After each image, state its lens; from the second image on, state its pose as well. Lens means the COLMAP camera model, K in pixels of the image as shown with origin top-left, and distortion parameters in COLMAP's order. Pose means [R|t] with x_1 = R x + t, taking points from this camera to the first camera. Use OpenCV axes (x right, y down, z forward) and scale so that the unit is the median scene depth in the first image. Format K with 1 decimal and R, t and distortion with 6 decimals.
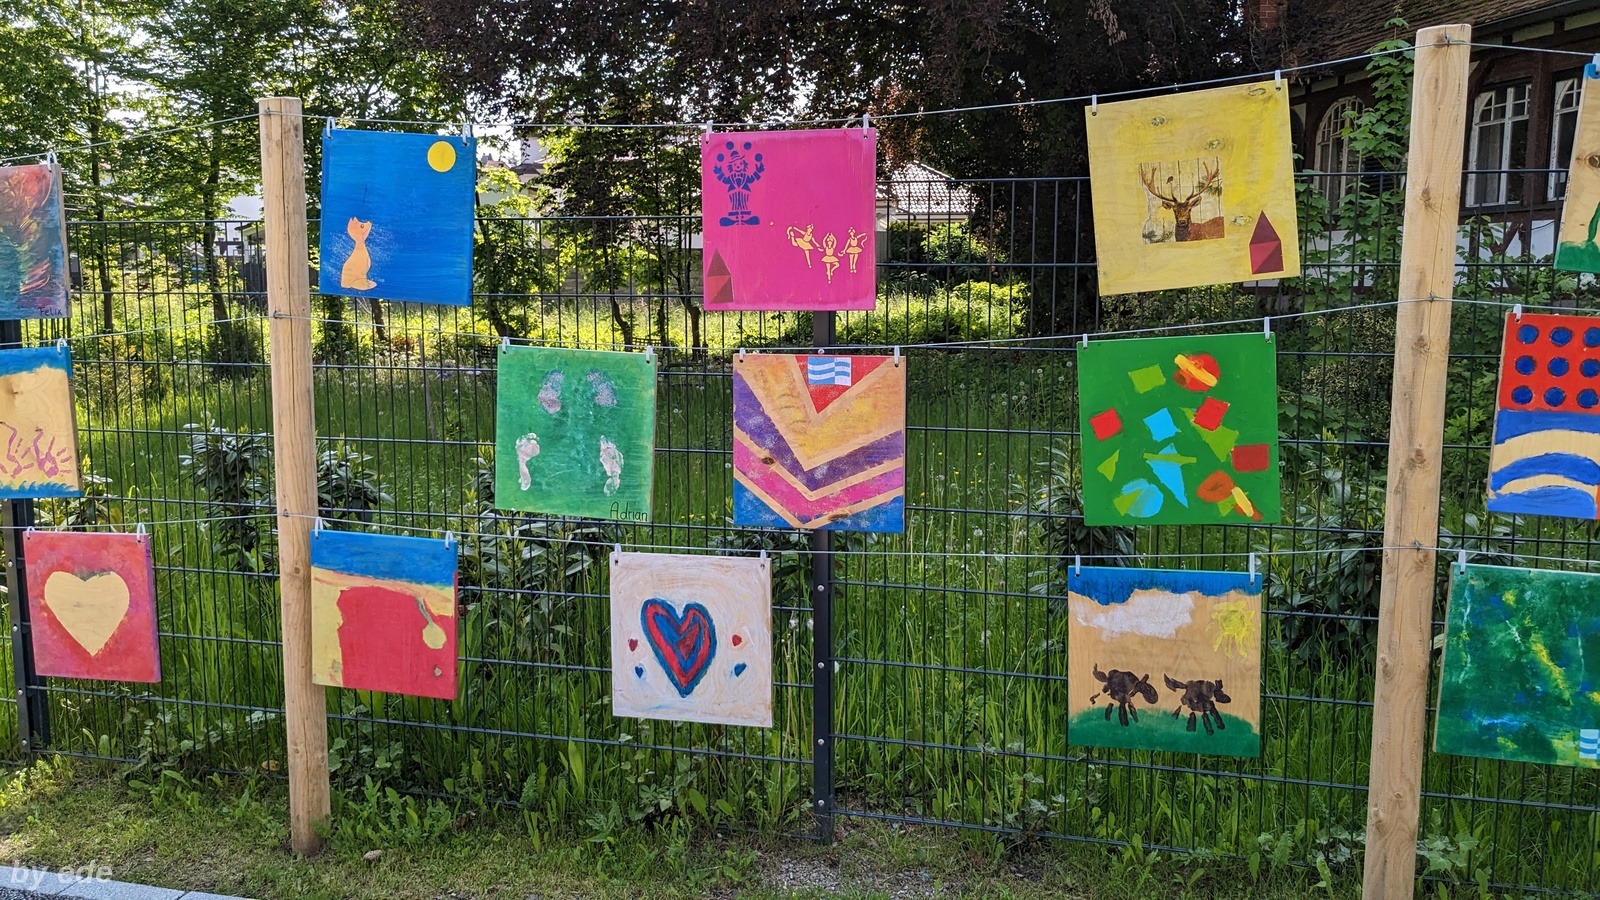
lens RADIAL K [[1305.3, 0, 800.7], [0, 1305.3, 453.1], [0, 0, 1]] dist [0.051125, -0.047478]
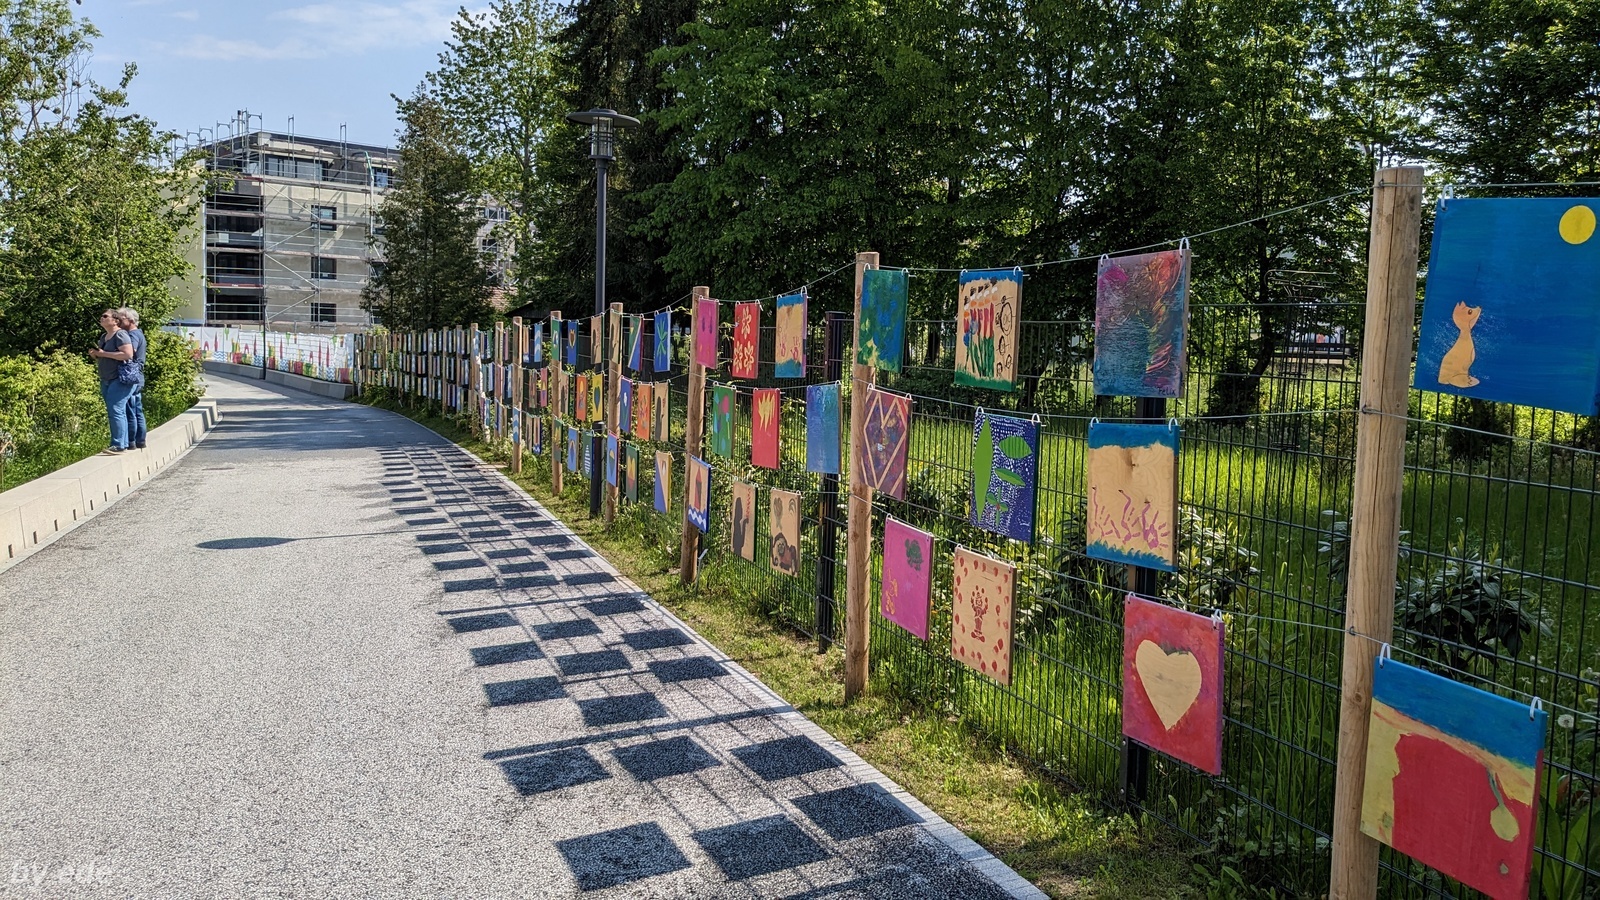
lens RADIAL K [[1305.3, 0, 797.7], [0, 1305.3, 442.1], [0, 0, 1]] dist [0.051125, -0.047478]
pose [[0.620888, 0.089640, -0.778757, 0.051639], [-0.138158, 0.990403, 0.003852, -0.029955], [0.771628, 0.105200, 0.627314, 0.130902]]
